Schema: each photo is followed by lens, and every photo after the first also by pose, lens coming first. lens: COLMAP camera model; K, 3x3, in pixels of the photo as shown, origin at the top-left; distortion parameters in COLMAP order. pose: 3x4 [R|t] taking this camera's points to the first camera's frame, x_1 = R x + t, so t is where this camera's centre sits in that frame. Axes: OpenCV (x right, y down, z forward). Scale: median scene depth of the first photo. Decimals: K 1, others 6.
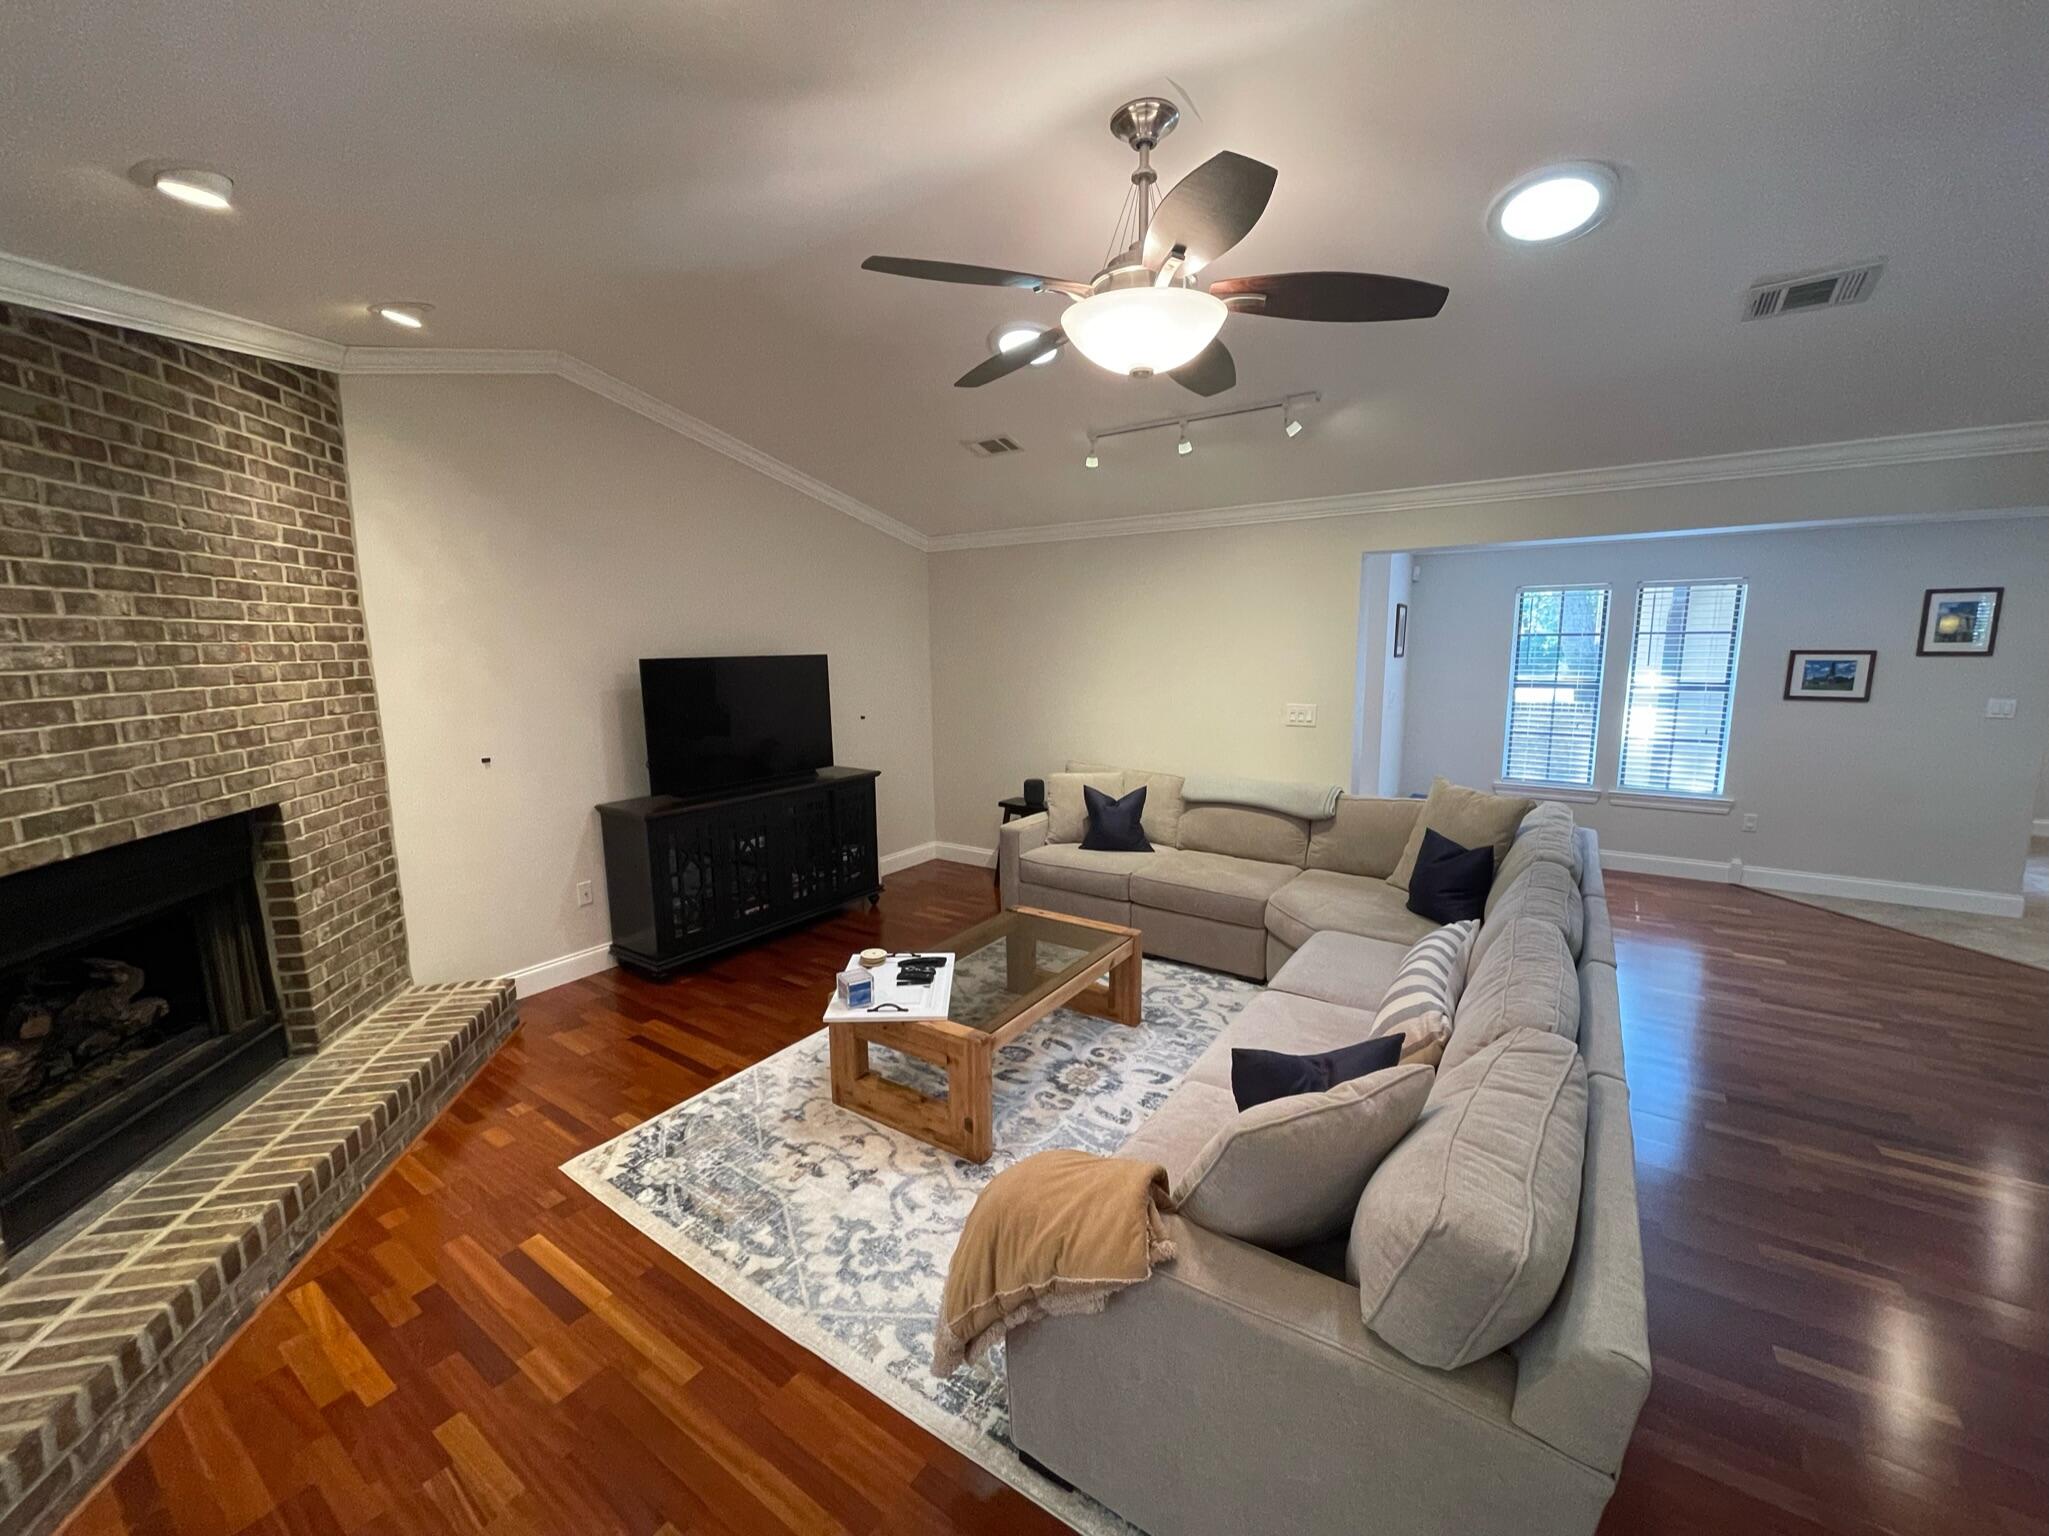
lens RADIAL K [[824.8, 0, 1023.2], [0, 824.8, 769.8], [0, 0, 1]] dist [-0.006868, 0.002403]
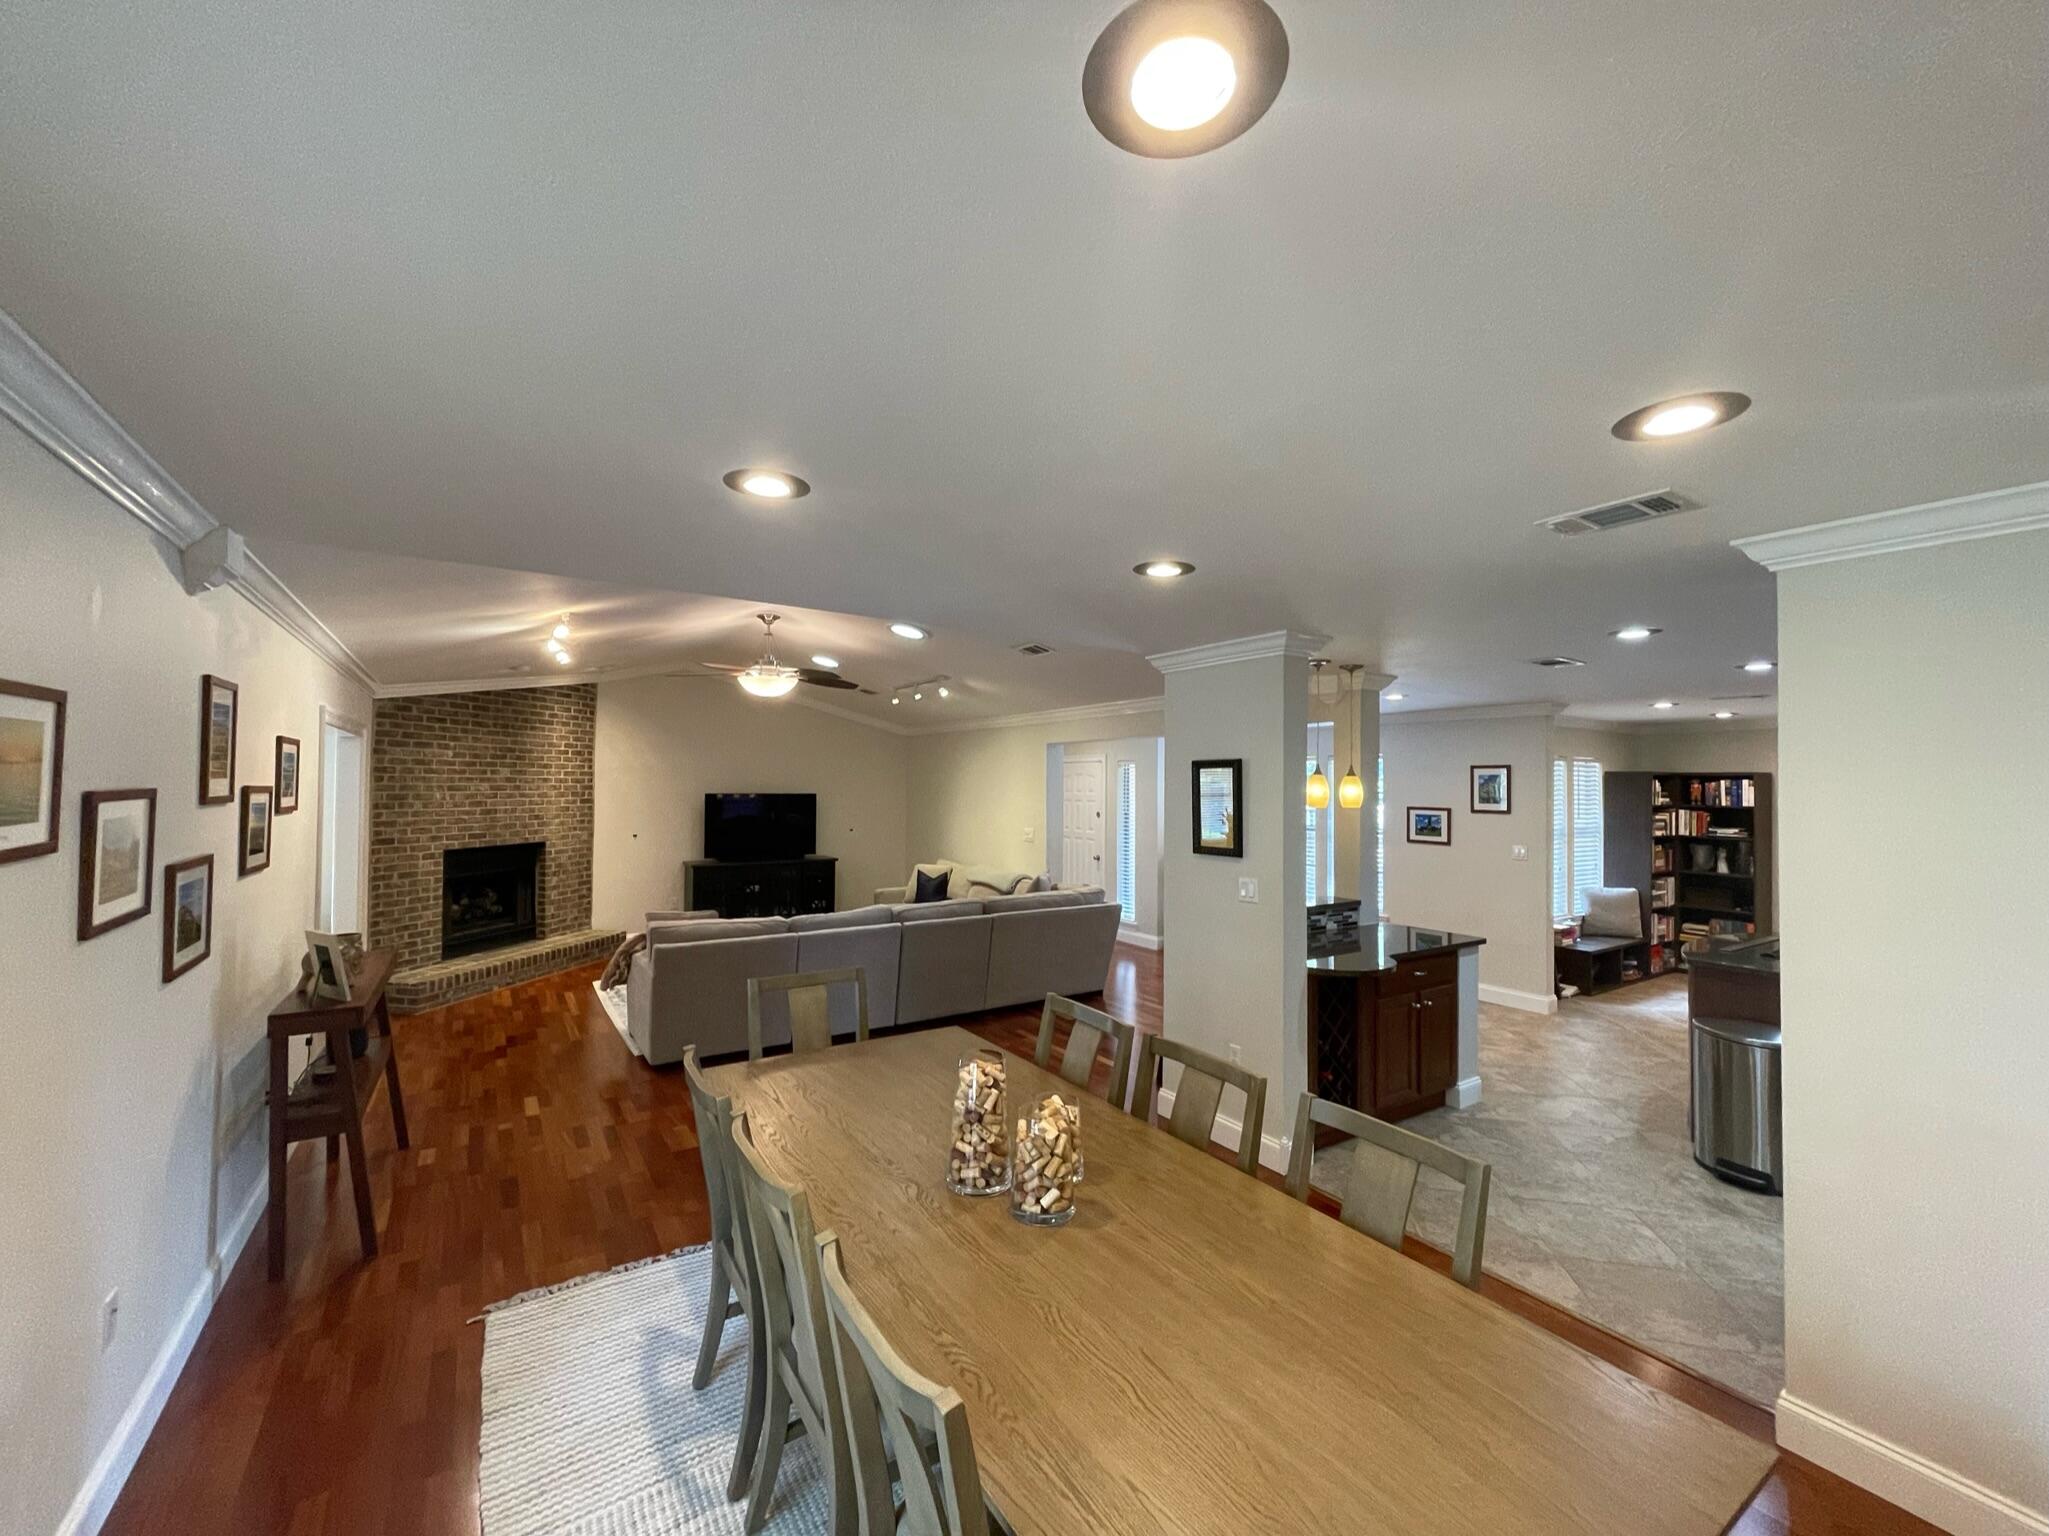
lens RADIAL K [[824.8, 0, 1022.5], [0, 824.8, 769.9], [0, 0, 1]] dist [-0.006868, 0.002403]
pose [[0.927173, 0.012166, -0.374435, 1.507583], [-0.076401, 0.984608, -0.157194, 0.108709], [0.366759, 0.174354, 0.913832, -0.915716]]
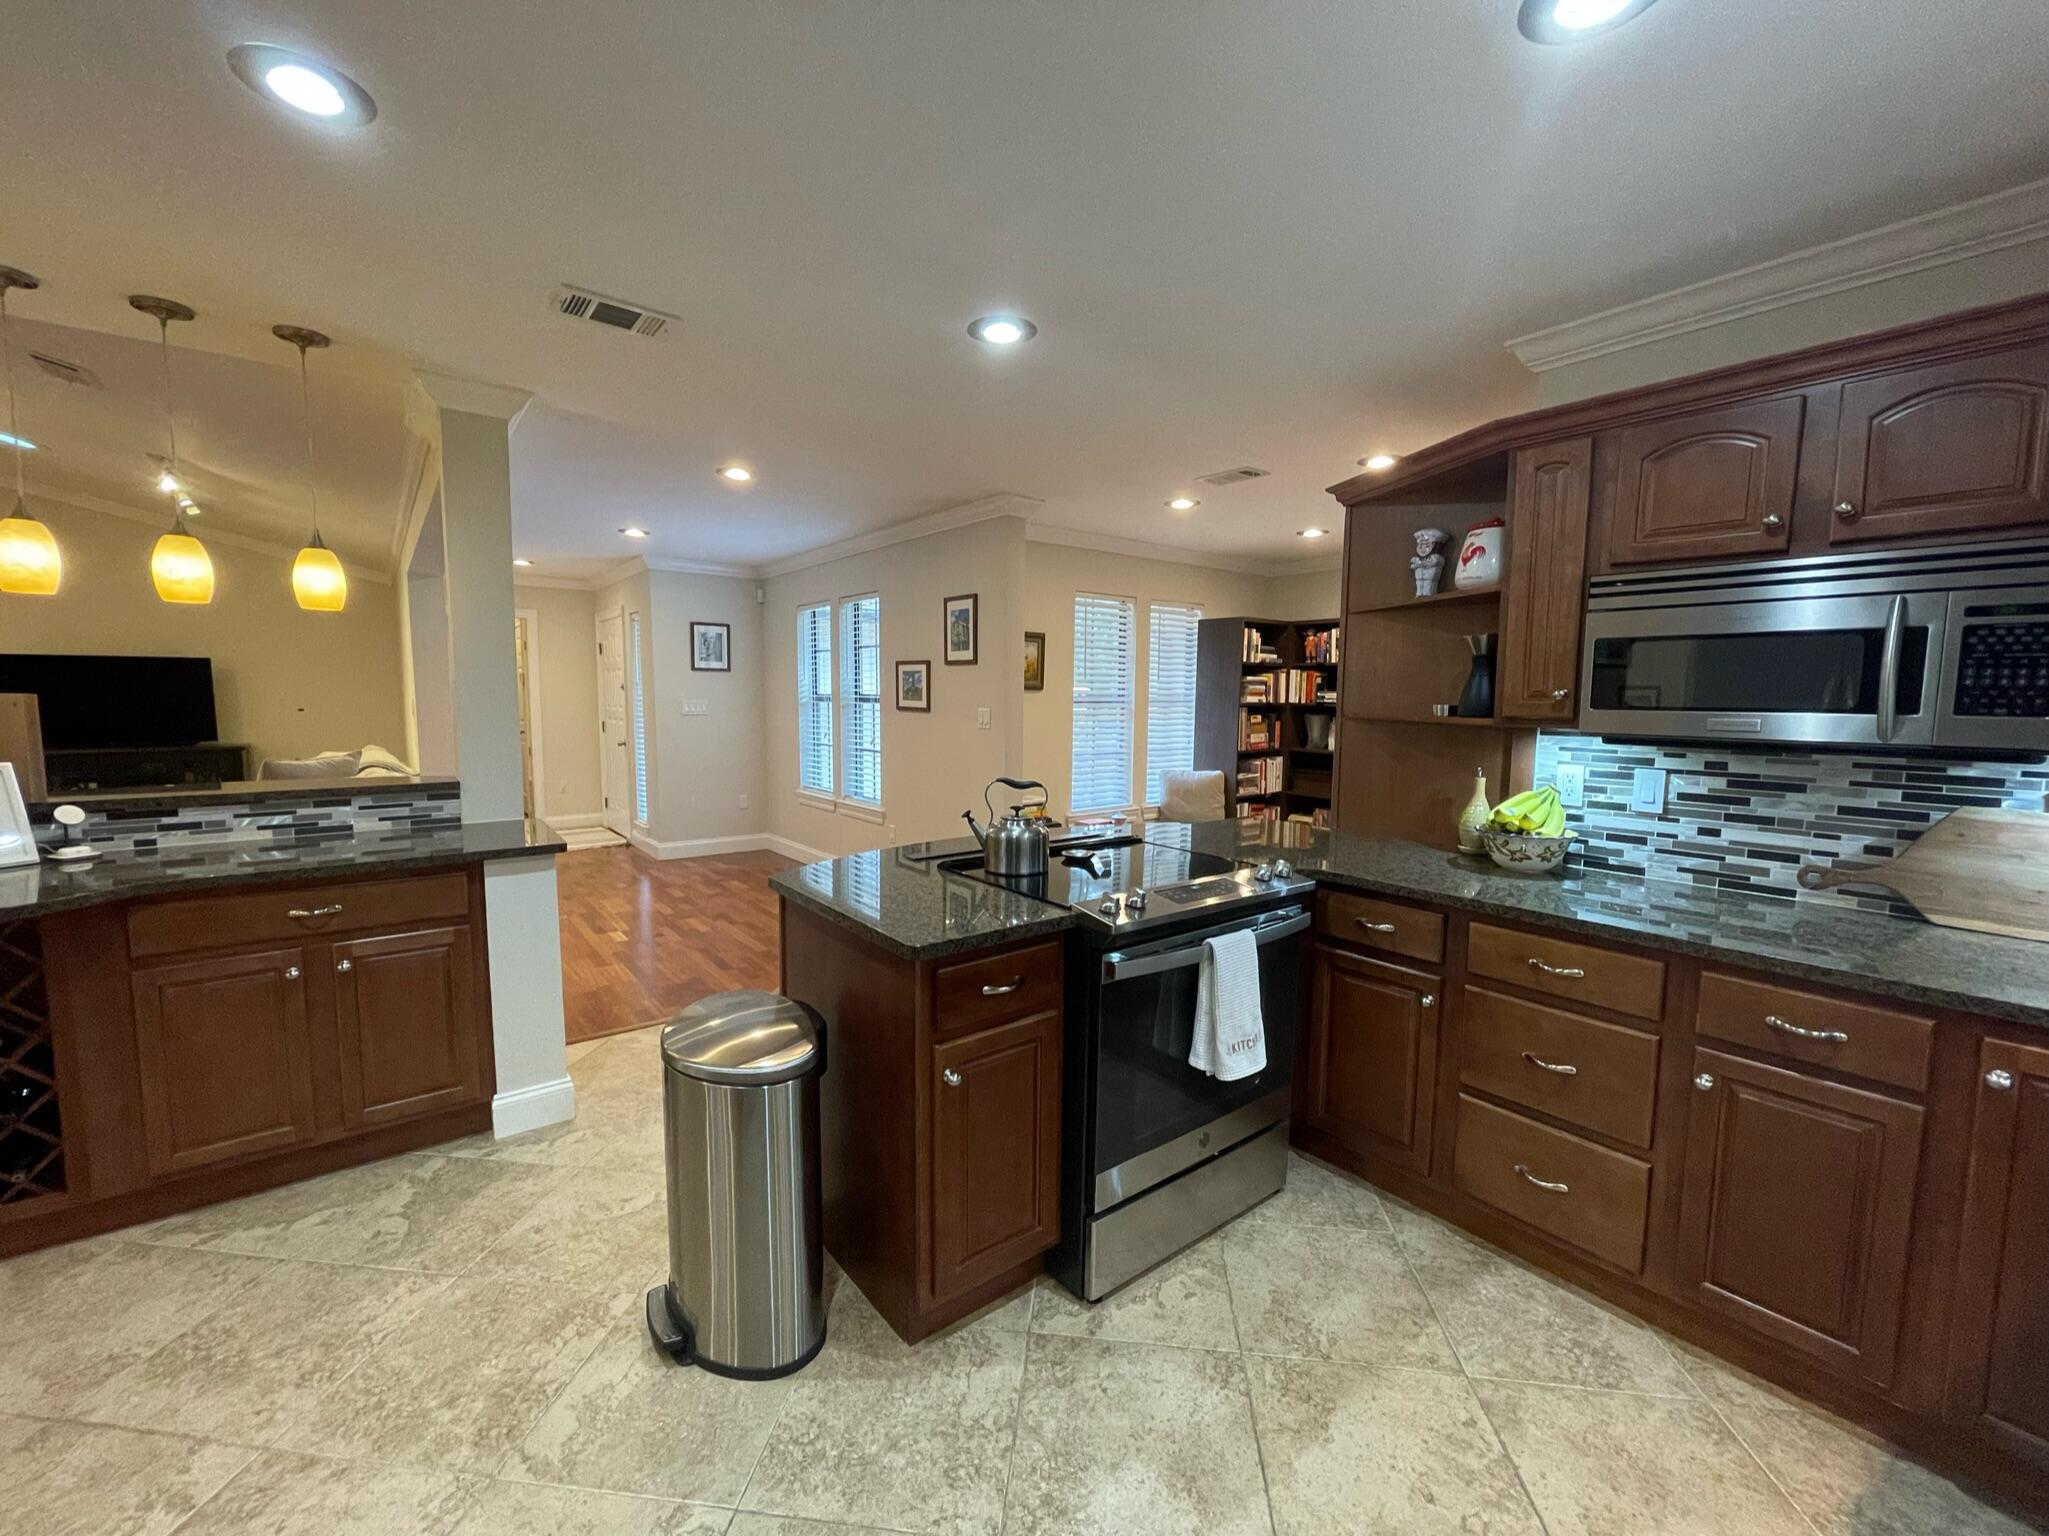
lens RADIAL K [[824.8, 0, 1017.2], [0, 824.8, 773.9], [0, 0, 1]] dist [-0.006868, 0.002403]
pose [[0.956779, 0.045606, -0.287219, 2.424630], [-0.060983, 0.997132, -0.044815, 0.049325], [0.284351, 0.060394, 0.956816, 0.154898]]
